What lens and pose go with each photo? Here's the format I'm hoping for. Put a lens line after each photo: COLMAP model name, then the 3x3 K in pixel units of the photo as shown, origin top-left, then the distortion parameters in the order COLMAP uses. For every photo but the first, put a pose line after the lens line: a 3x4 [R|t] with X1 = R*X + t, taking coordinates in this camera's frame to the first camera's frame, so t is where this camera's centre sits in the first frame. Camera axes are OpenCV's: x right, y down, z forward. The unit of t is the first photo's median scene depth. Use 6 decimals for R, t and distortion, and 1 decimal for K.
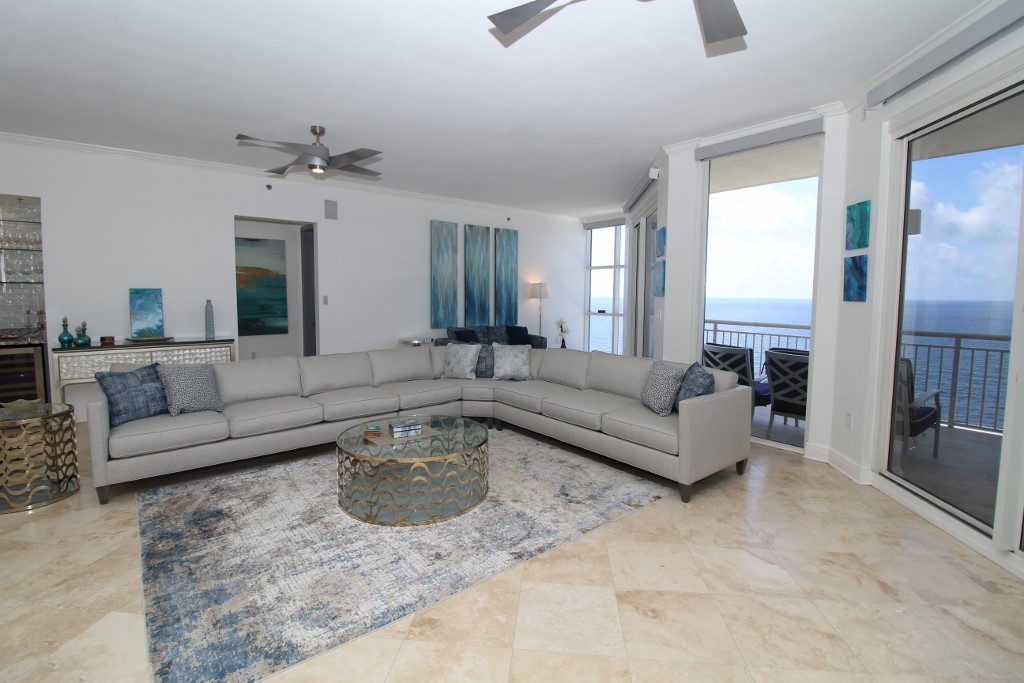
lens RADIAL K [[470.6, 0, 508.3], [0, 470.6, 331.0], [0, 0, 1]] dist [-0.001025, -0.013667]
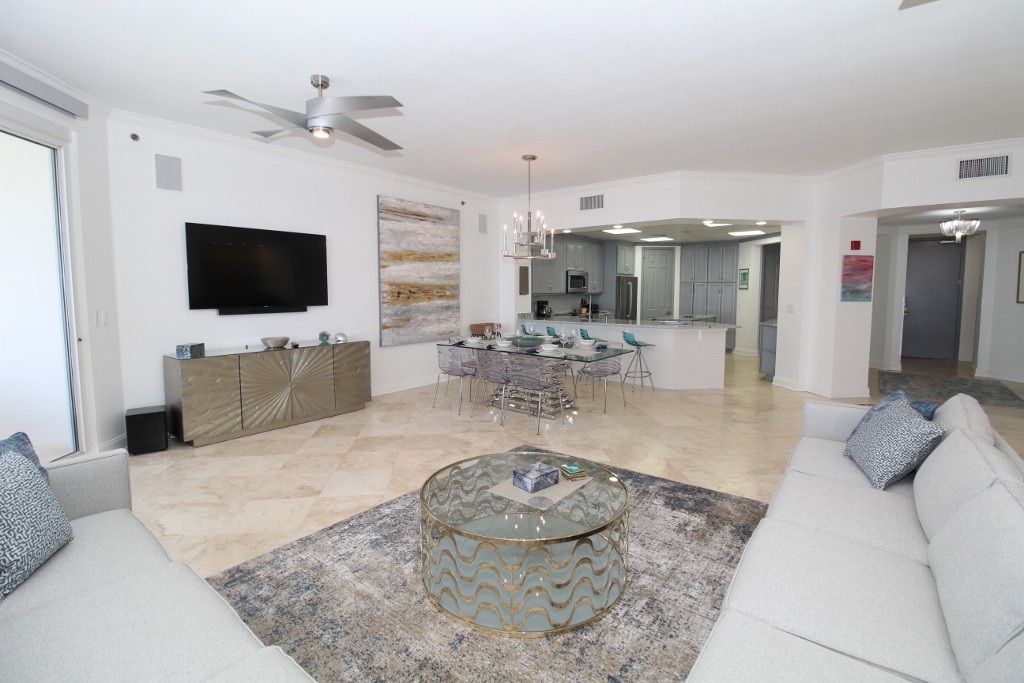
lens RADIAL K [[472.8, 0, 512.9], [0, 472.8, 326.9], [0, 0, 1]] dist [0.000733, -0.014679]
pose [[-0.973376, 0.011218, -0.228937, -0.012646], [-0.024471, 0.988007, 0.152458, -0.090047], [0.227902, 0.154001, -0.961428, 1.106266]]
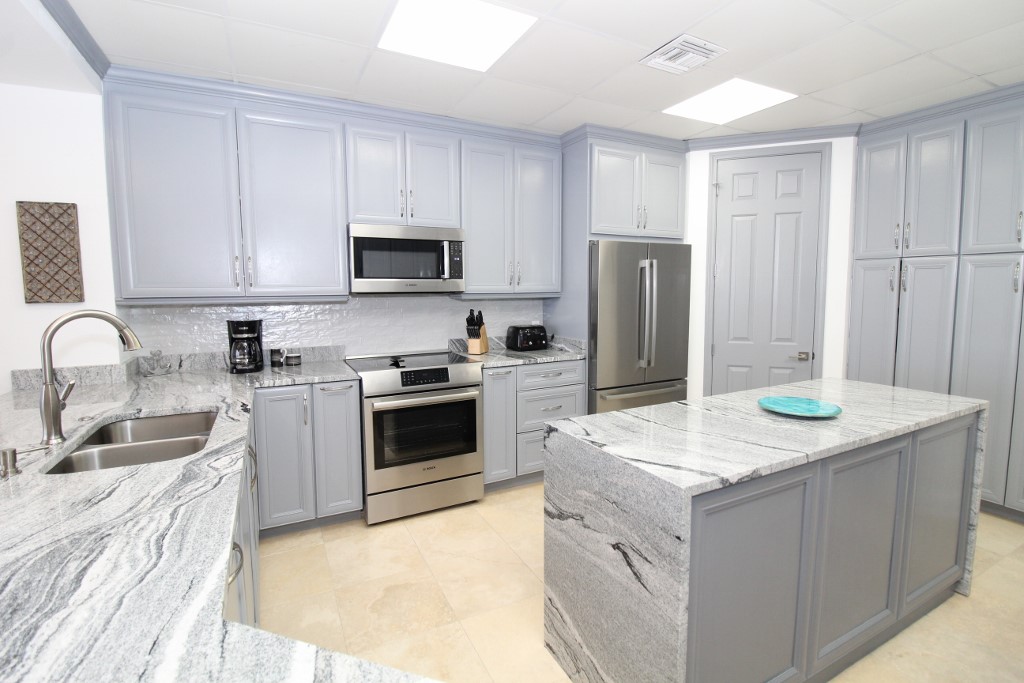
lens RADIAL K [[474.5, 0, 510.1], [0, 474.5, 326.1], [0, 0, 1]] dist [-0.000263, -0.014973]
pose [[-0.979658, -0.016638, 0.199986, -0.968513], [0.015883, 0.987002, 0.159919, 0.005507], [-0.200047, 0.159842, -0.966660, -0.143759]]
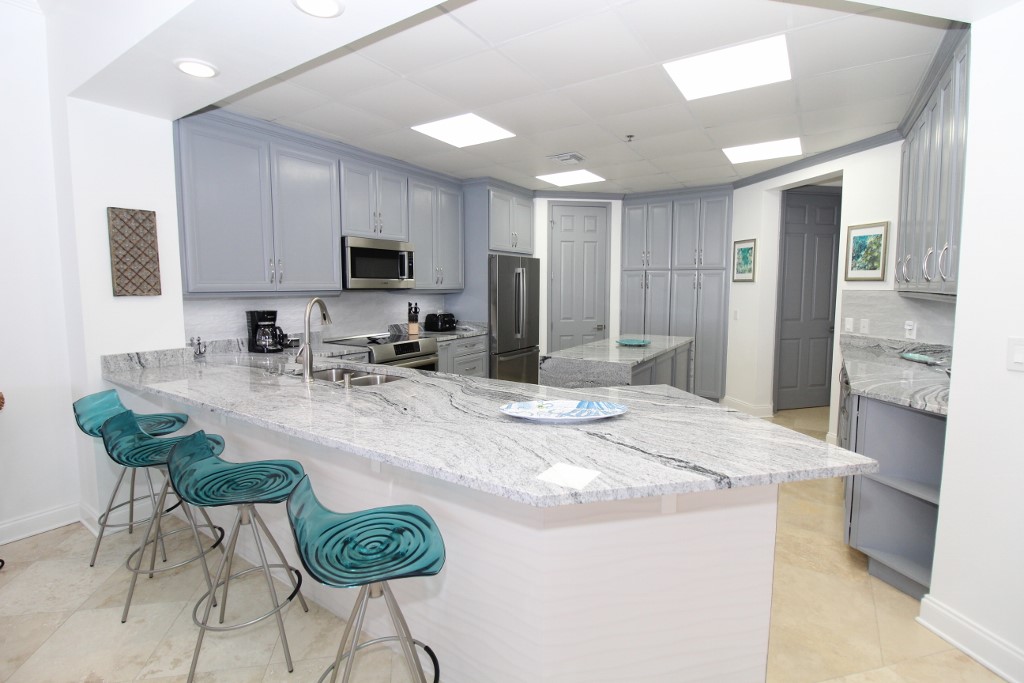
lens RADIAL K [[472.8, 0, 512.9], [0, 472.8, 326.9], [0, 0, 1]] dist [0.000733, -0.014679]
pose [[-0.949836, 0.022375, -0.311947, -0.674529], [-0.028637, 0.987025, 0.157993, -0.012858], [0.311435, 0.159000, -0.936871, 0.140434]]
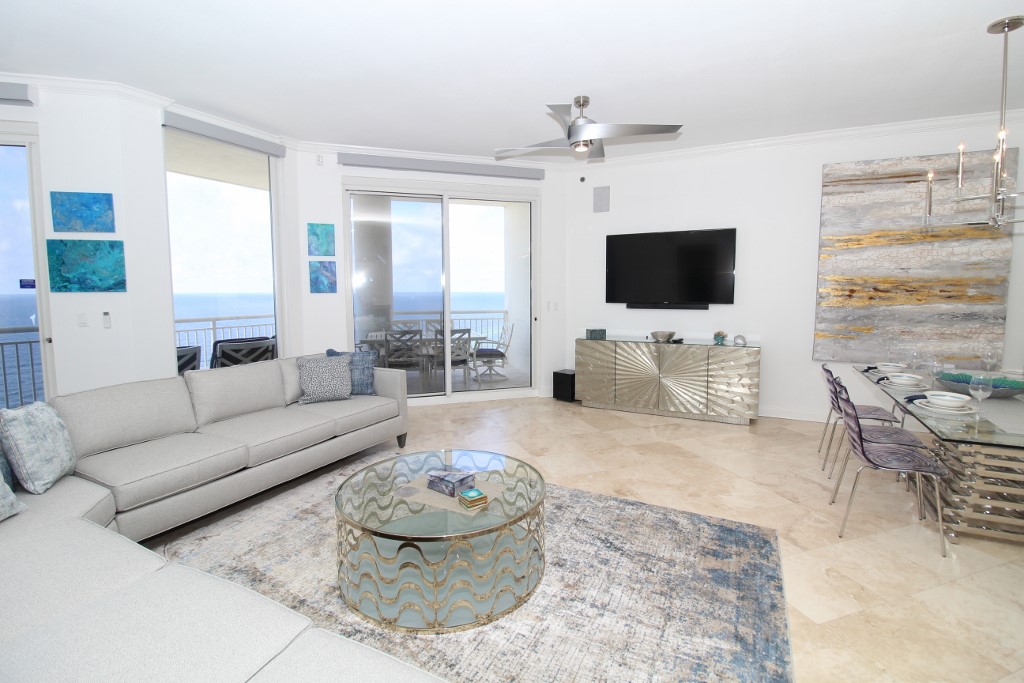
lens RADIAL K [[472.8, 0, 512.9], [0, 472.8, 326.9], [0, 0, 1]] dist [0.000733, -0.014679]
pose [[-0.412533, -0.078073, 0.907591, -0.588396], [0.070938, 0.990542, 0.117452, -0.064788], [-0.908177, 0.112835, -0.403093, 0.779379]]
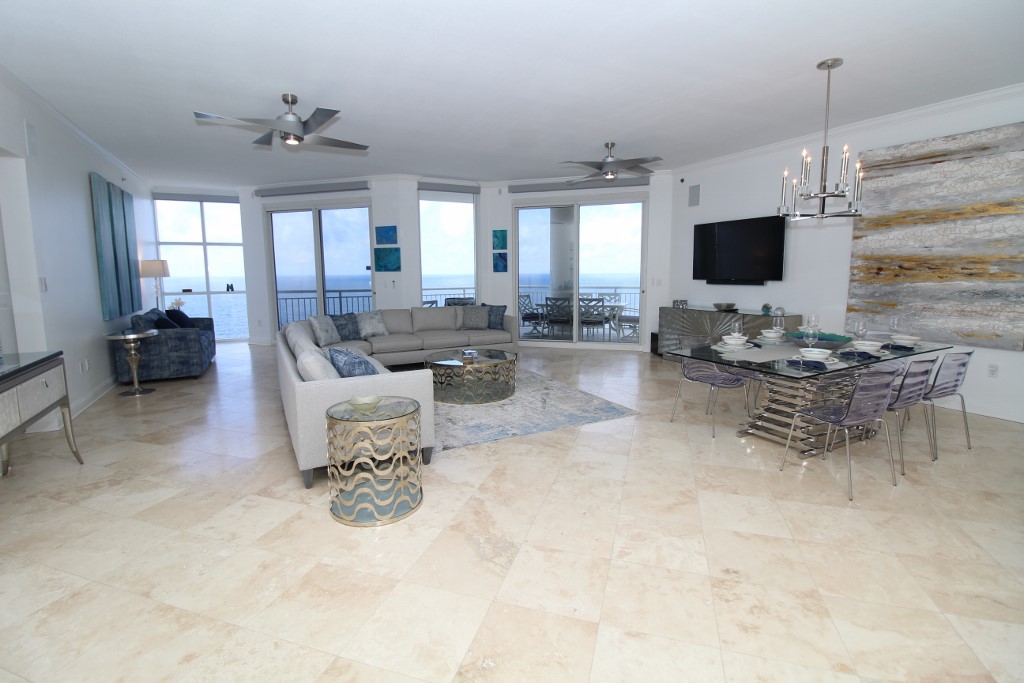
lens RADIAL K [[474.5, 0, 510.1], [0, 474.5, 326.1], [0, 0, 1]] dist [-0.000263, -0.014973]
pose [[0.198923, -0.120824, 0.972538, -1.167073], [0.085963, 0.990697, 0.105497, -0.030272], [-0.976238, 0.062617, 0.207459, 0.347439]]
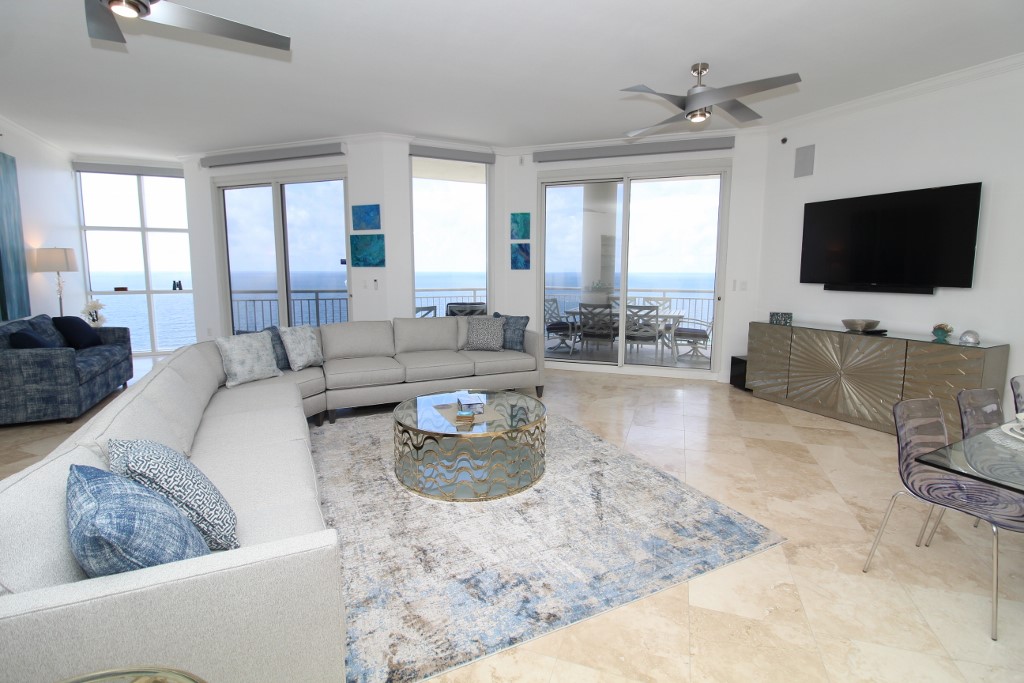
lens RADIAL K [[472.8, 0, 512.9], [0, 472.8, 326.9], [0, 0, 1]] dist [0.000733, -0.014679]
pose [[0.229002, -0.123443, 0.965567, -0.737248], [0.074990, 0.991216, 0.108937, -0.032409], [-0.970533, 0.047461, 0.236248, 0.451403]]
